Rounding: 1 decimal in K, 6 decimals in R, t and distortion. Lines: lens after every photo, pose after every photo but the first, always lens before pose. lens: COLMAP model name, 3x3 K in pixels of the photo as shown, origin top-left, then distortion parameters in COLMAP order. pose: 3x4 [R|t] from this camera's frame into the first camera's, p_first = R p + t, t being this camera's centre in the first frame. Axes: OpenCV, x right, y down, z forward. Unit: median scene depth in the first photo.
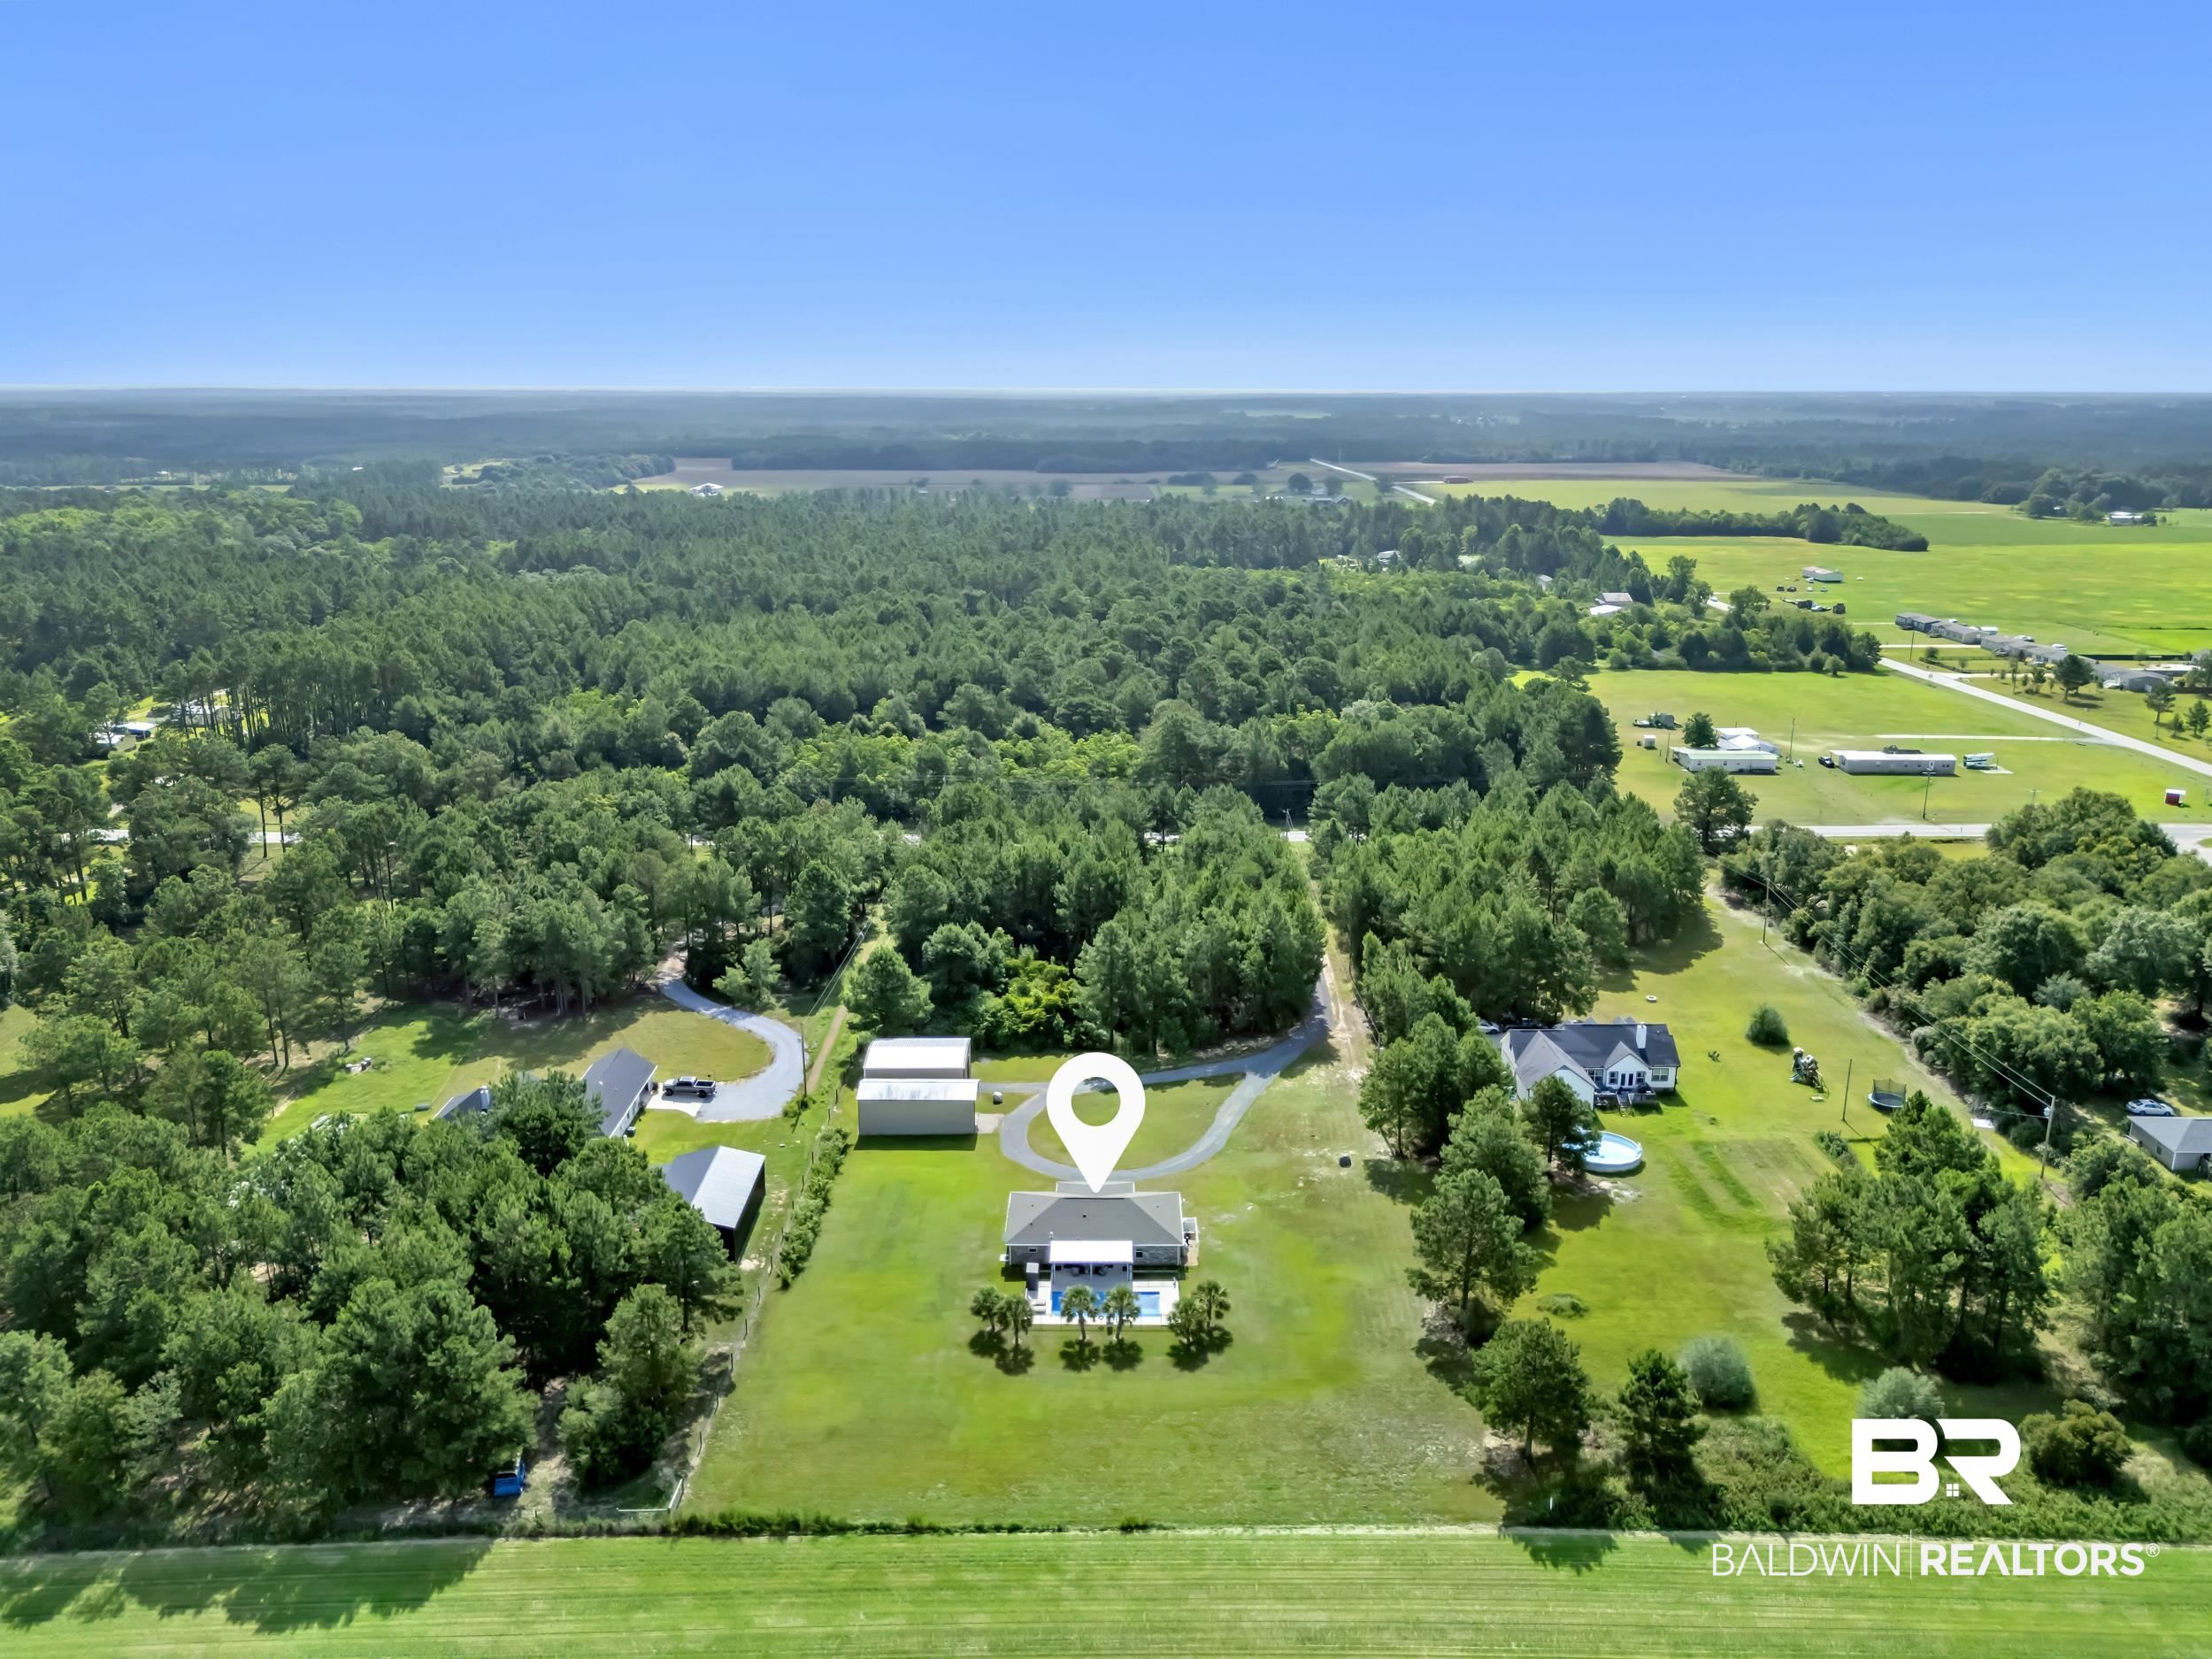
lens RADIAL K [[1645.6, 0, 1112.0], [0, 1645.6, 832.4], [0, 0, 1]] dist [0.071499, -0.050907]
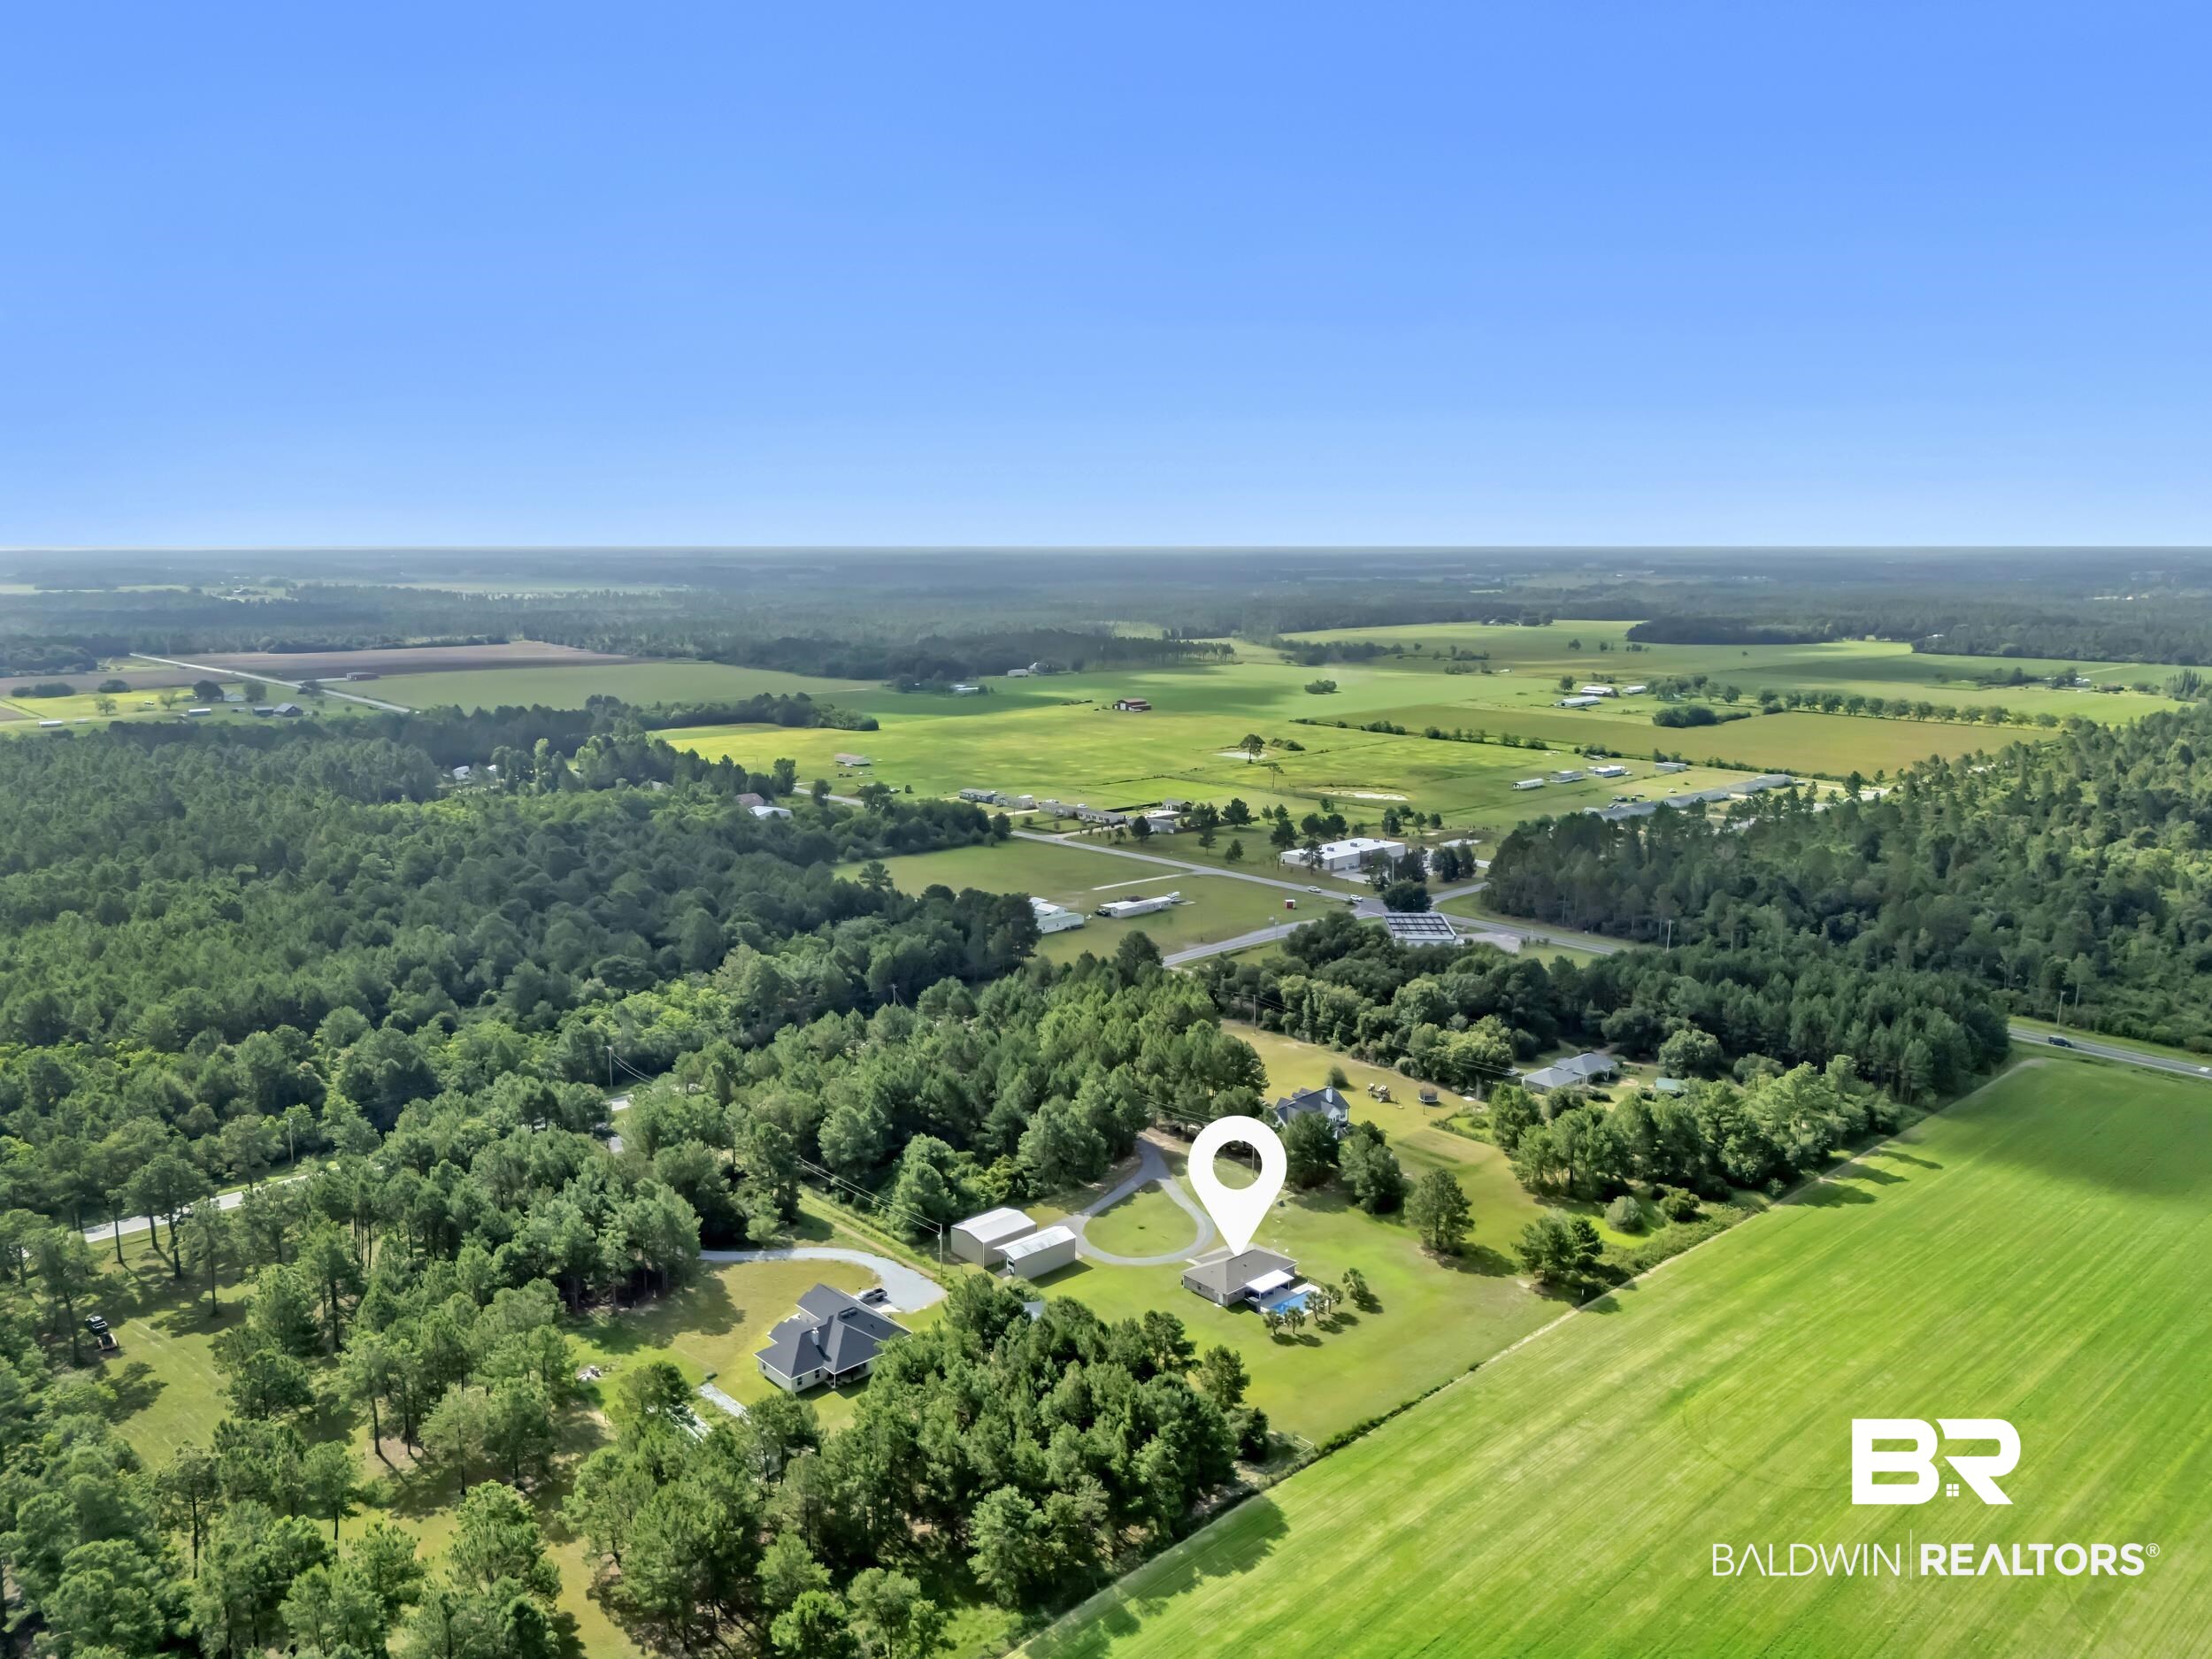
lens RADIAL K [[1645.6, 0, 1097.5], [0, 1645.6, 826.8], [0, 0, 1]] dist [0.071499, -0.050907]
pose [[0.739749, -0.121299, 0.661860, -1.220092], [0.180312, 0.983379, -0.021307, -0.202706], [-0.648275, 0.135103, 0.749325, -0.226205]]
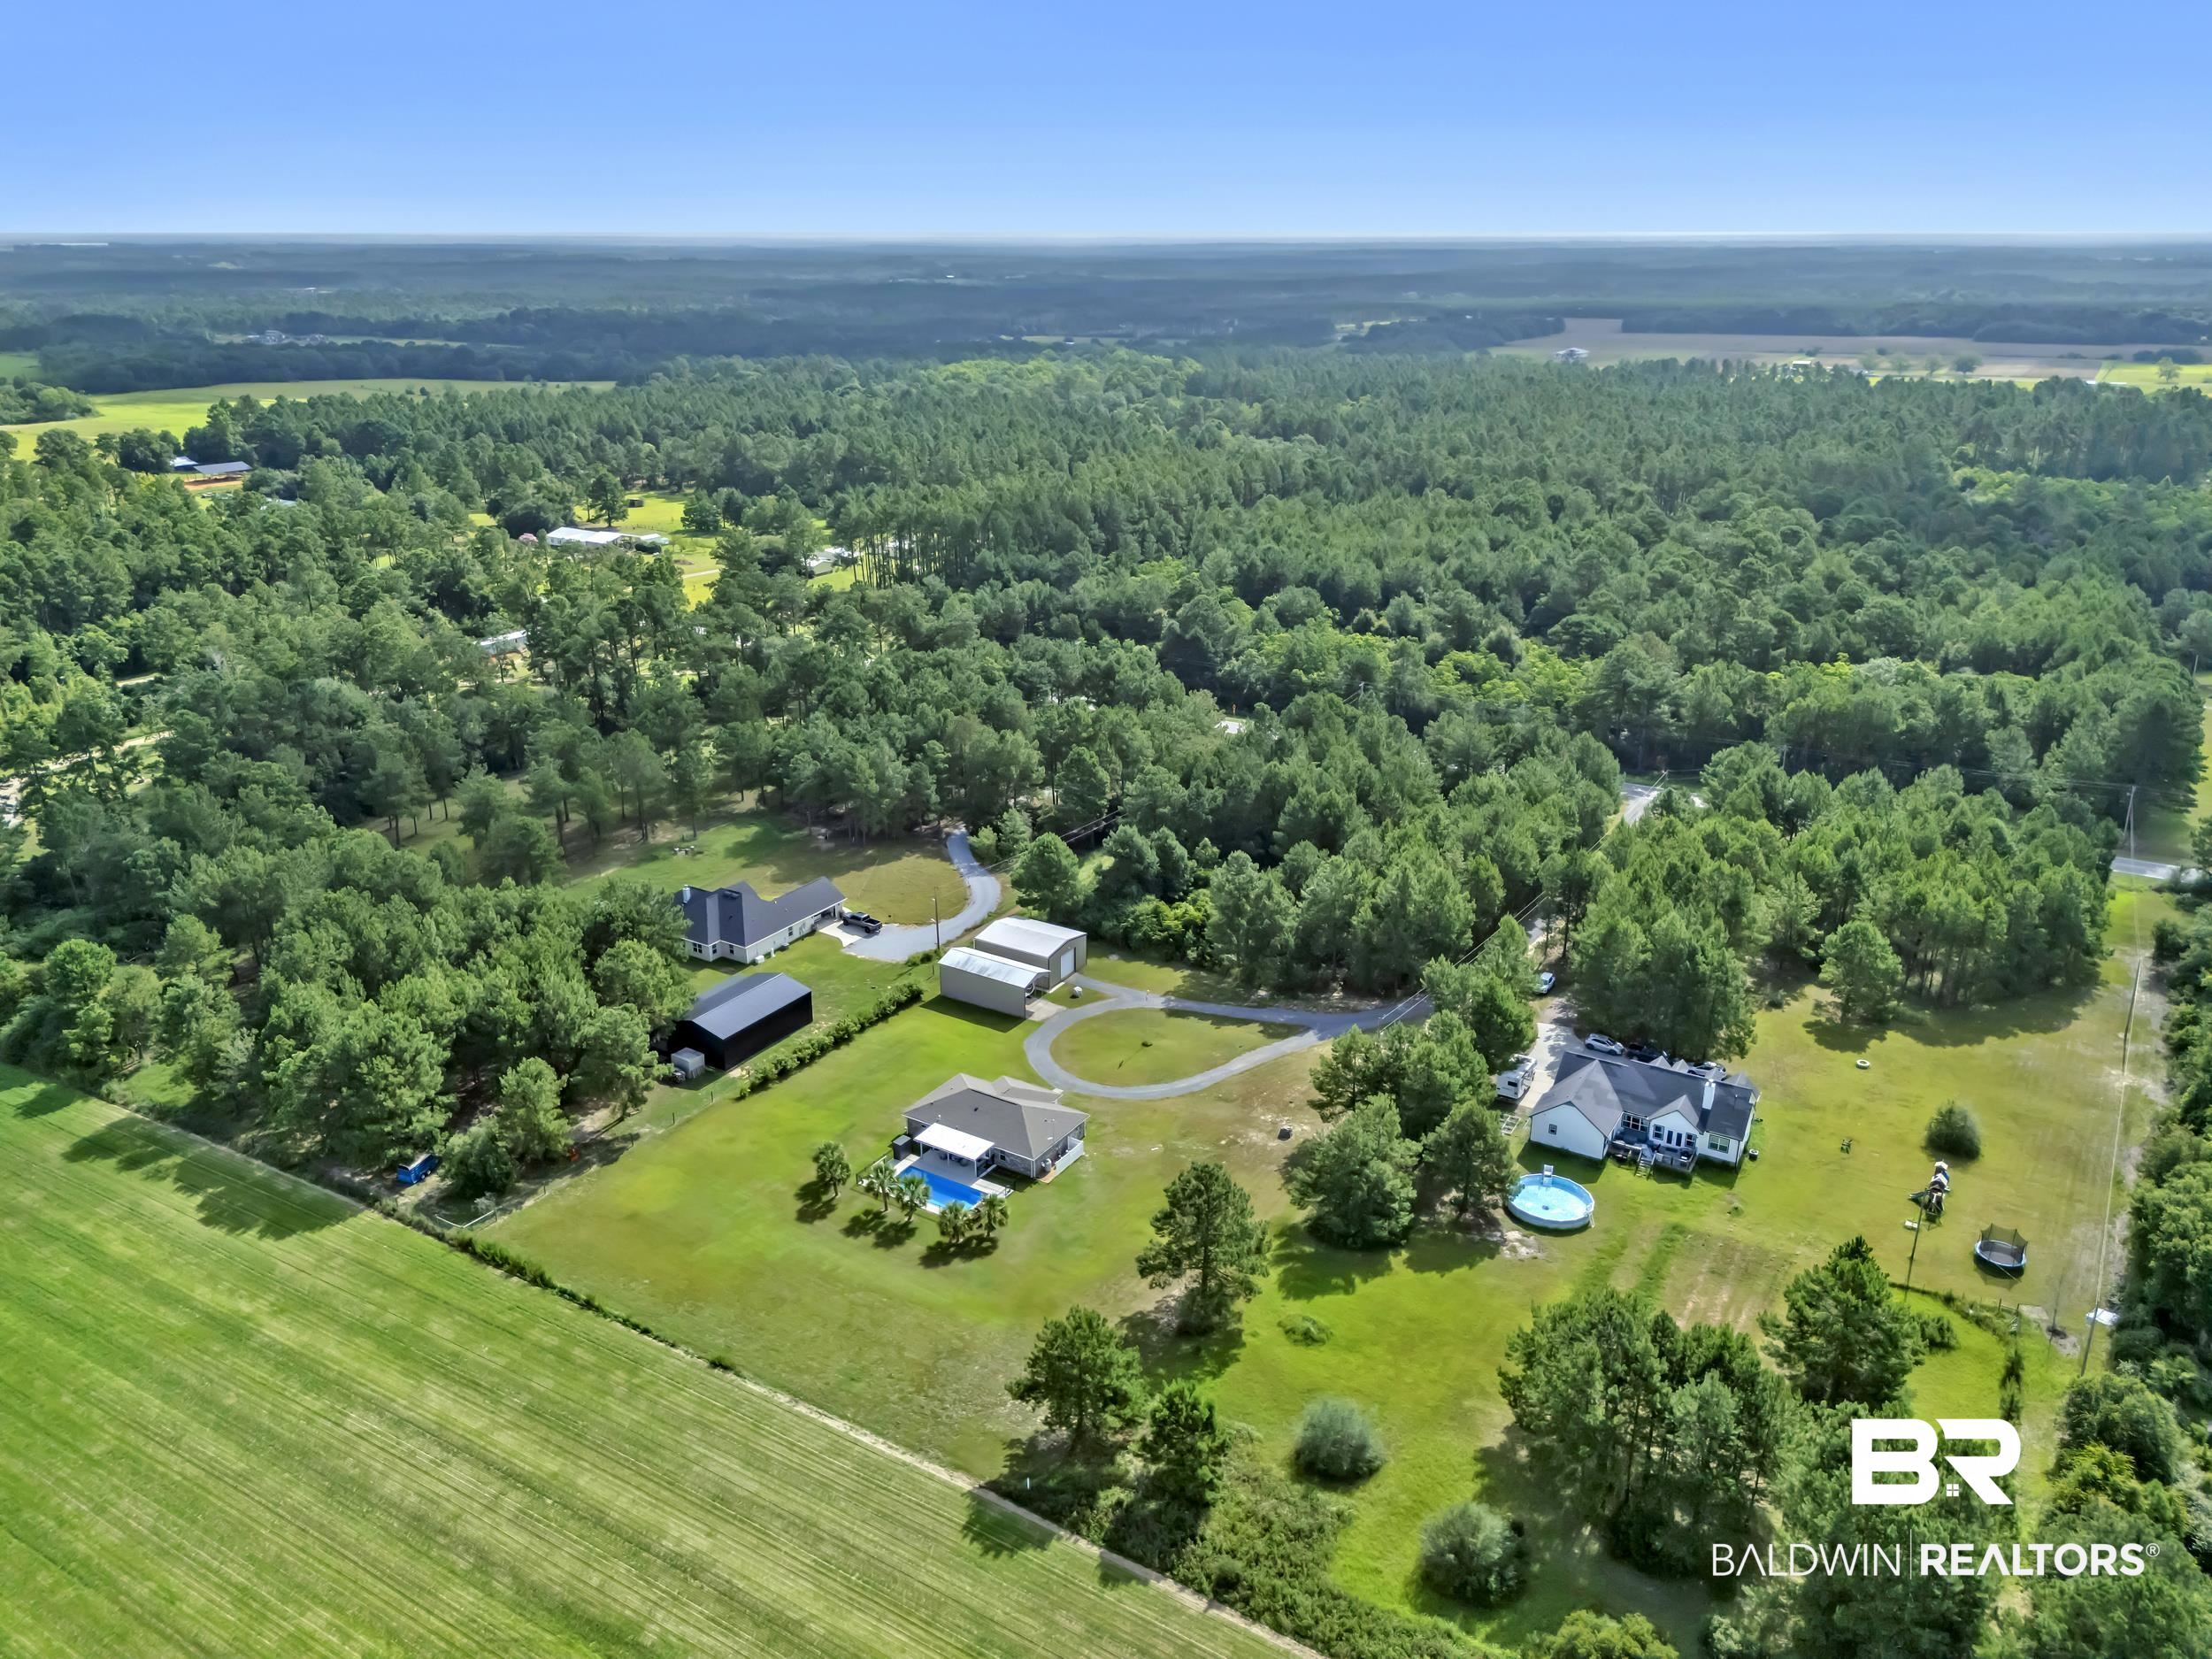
lens RADIAL K [[1645.6, 0, 1108.9], [0, 1645.6, 830.6], [0, 0, 1]] dist [0.071499, -0.050907]
pose [[0.846009, 0.179630, -0.501998, 0.577756], [-0.138490, 0.983256, 0.118444, -0.086829], [0.514869, -0.030683, 0.856720, 0.138462]]
